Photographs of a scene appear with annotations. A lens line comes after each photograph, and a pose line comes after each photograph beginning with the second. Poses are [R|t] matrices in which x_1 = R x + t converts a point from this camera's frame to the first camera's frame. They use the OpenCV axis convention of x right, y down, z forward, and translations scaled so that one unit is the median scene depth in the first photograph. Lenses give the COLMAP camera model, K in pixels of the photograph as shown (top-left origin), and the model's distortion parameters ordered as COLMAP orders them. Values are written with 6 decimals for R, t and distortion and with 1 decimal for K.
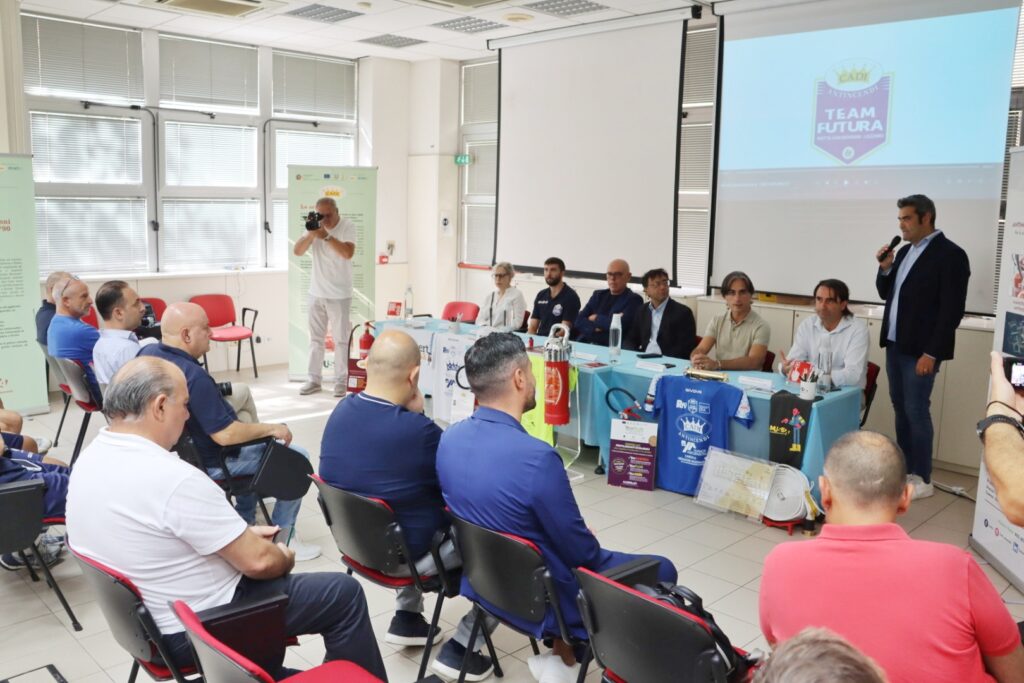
lens RADIAL K [[857.1, 0, 512.0], [0, 857.1, 341.5], [0, 0, 1]] dist [-0.164781, 0.133421]
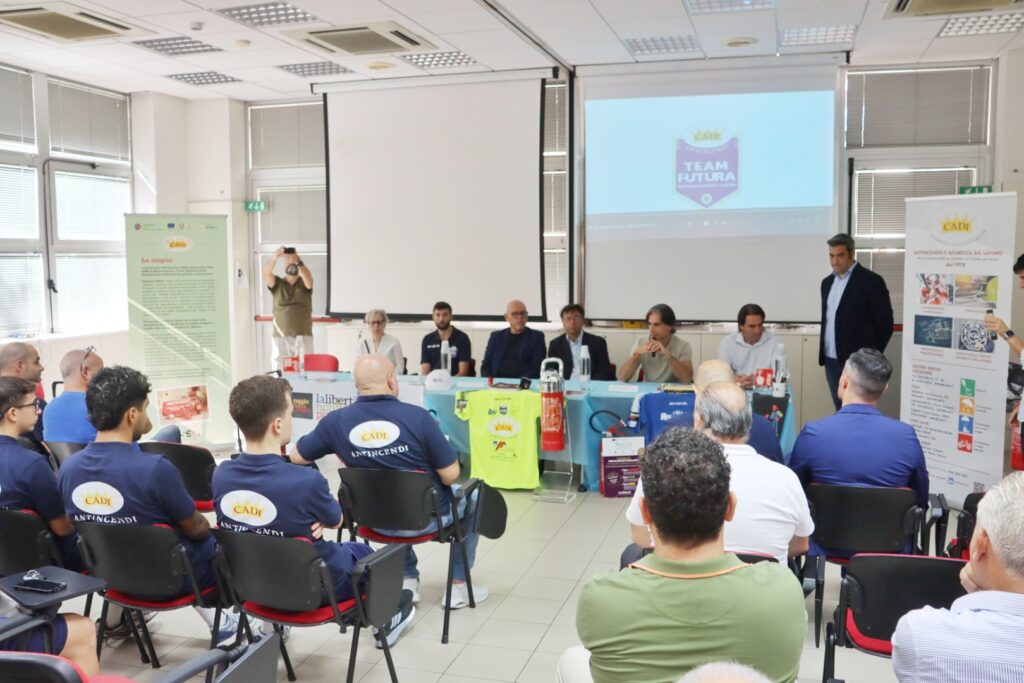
lens RADIAL K [[917.8, 0, 512.0], [0, 917.8, 341.5], [0, 0, 1]] dist [-0.146719, 0.185618]
pose [[0.873662, -0.073736, 0.480913, -0.486247], [0.100618, 0.994463, -0.030313, -0.009782], [-0.476015, 0.074872, 0.876244, -0.002404]]
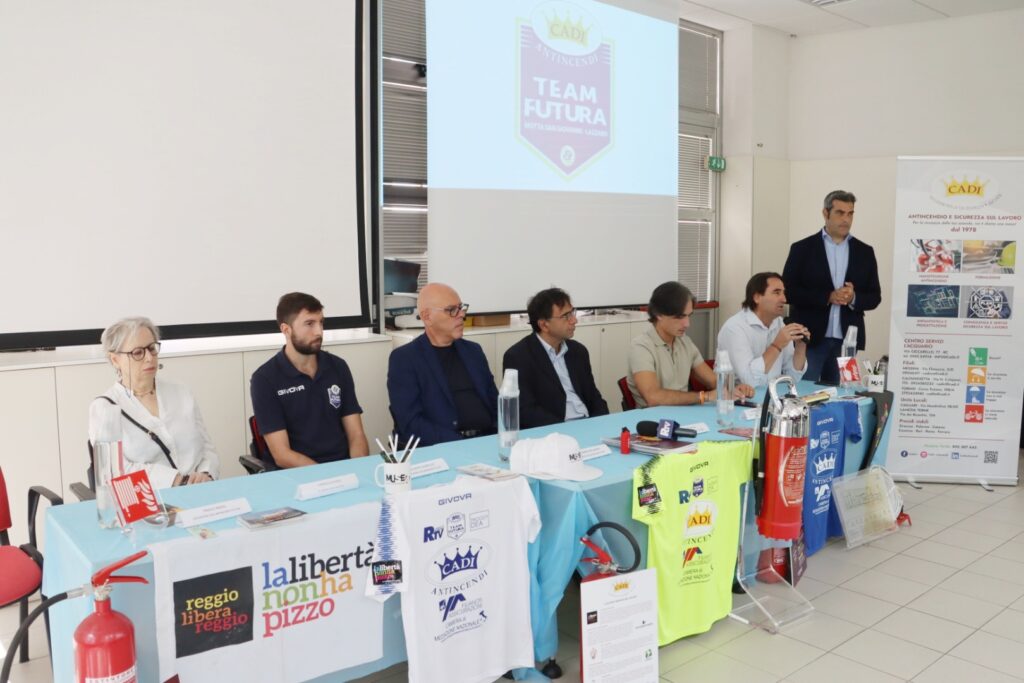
lens RADIAL K [[857.1, 0, 512.0], [0, 857.1, 341.5], [0, 0, 1]] dist [-0.164781, 0.133421]
pose [[0.080041, -0.119220, 0.989636, -0.488116], [0.154535, 0.982302, 0.105838, -0.121286], [-0.984740, 0.144462, 0.097048, 0.996931]]
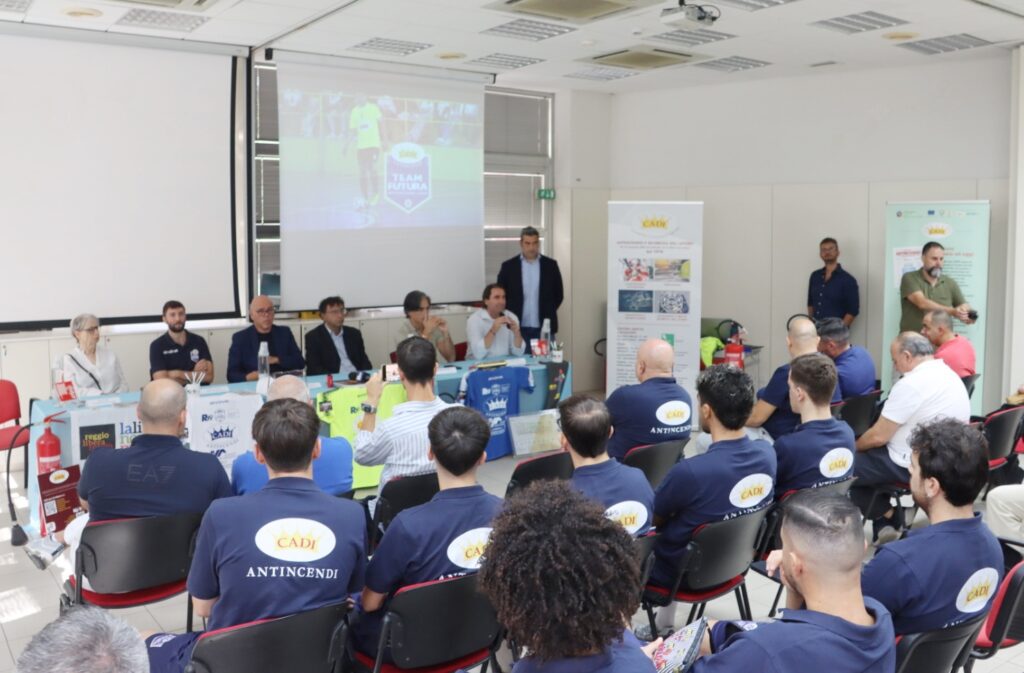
lens RADIAL K [[917.1, 0, 524.1], [0, 917.1, 301.6], [0, 0, 1]] dist [-0.161428, 0.125732]
pose [[0.146175, -0.092632, 0.984912, -0.965289], [0.156169, 0.985283, 0.069489, -0.124280], [-0.976854, 0.143656, 0.158490, 0.591531]]
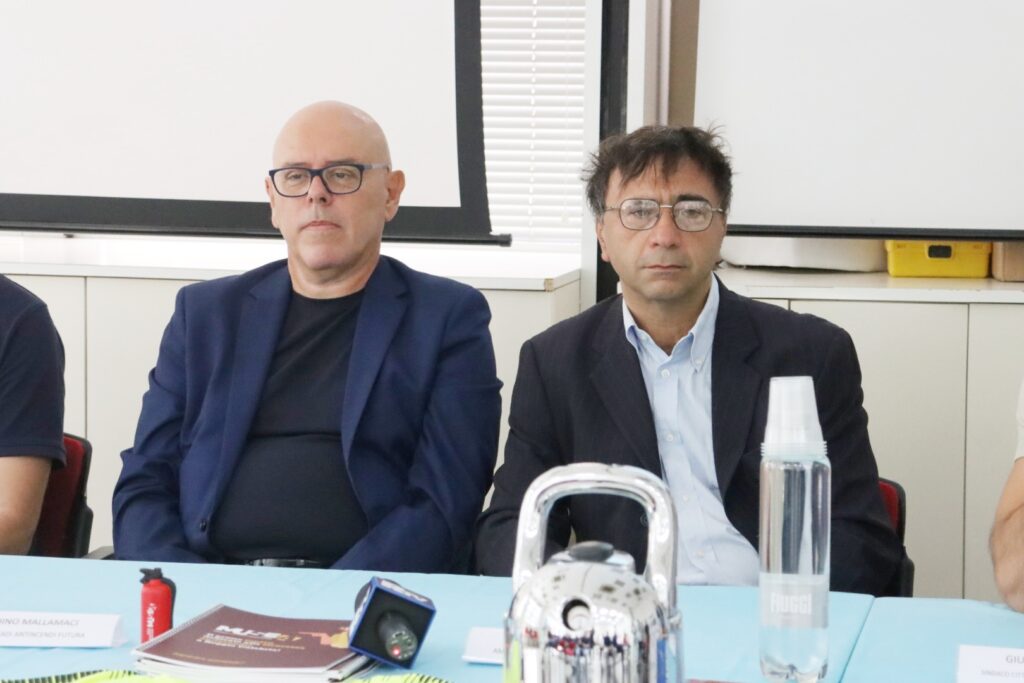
lens RADIAL K [[2886.0, 0, 512.0], [0, 2886.0, 341.5], [0, 0, 1]] dist [0.551288, 0.165403]
pose [[0.833235, -0.064013, 0.549201, -0.212510], [0.091058, 0.995600, -0.022108, -0.028839], [-0.545370, 0.068430, 0.835398, 0.506411]]
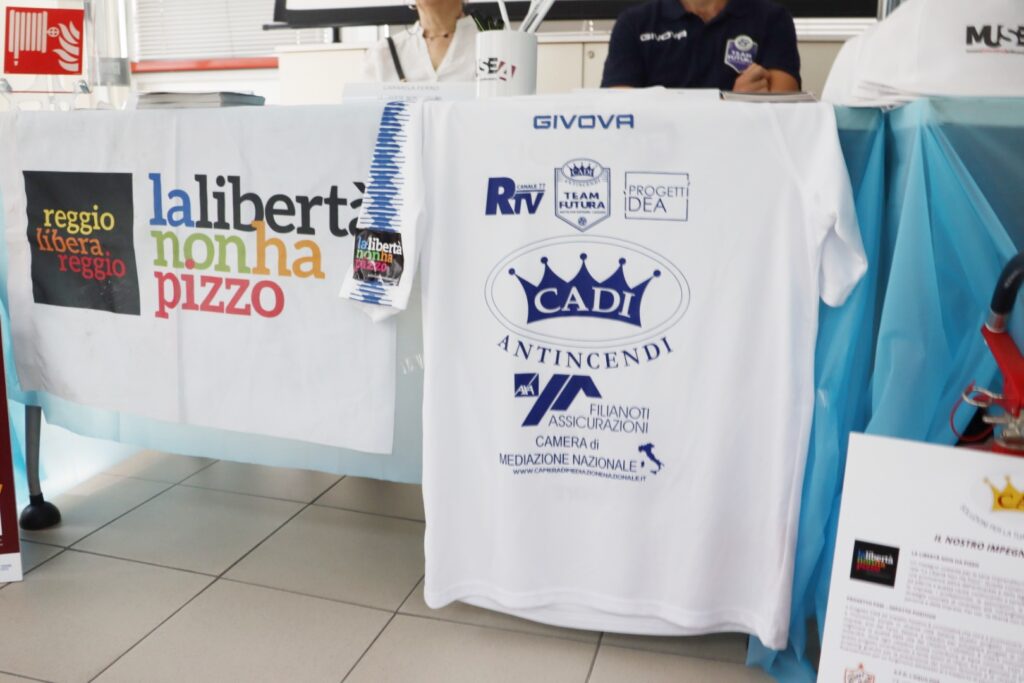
lens RADIAL K [[885.4, 0, 512.0], [0, 885.4, 341.5], [0, 0, 1]] dist [-0.174785, 0.163953]
pose [[0.873891, -0.124972, 0.469783, -0.171418], [0.086956, 0.990990, 0.101868, 0.021989], [-0.478281, -0.048171, 0.876885, 0.933282]]
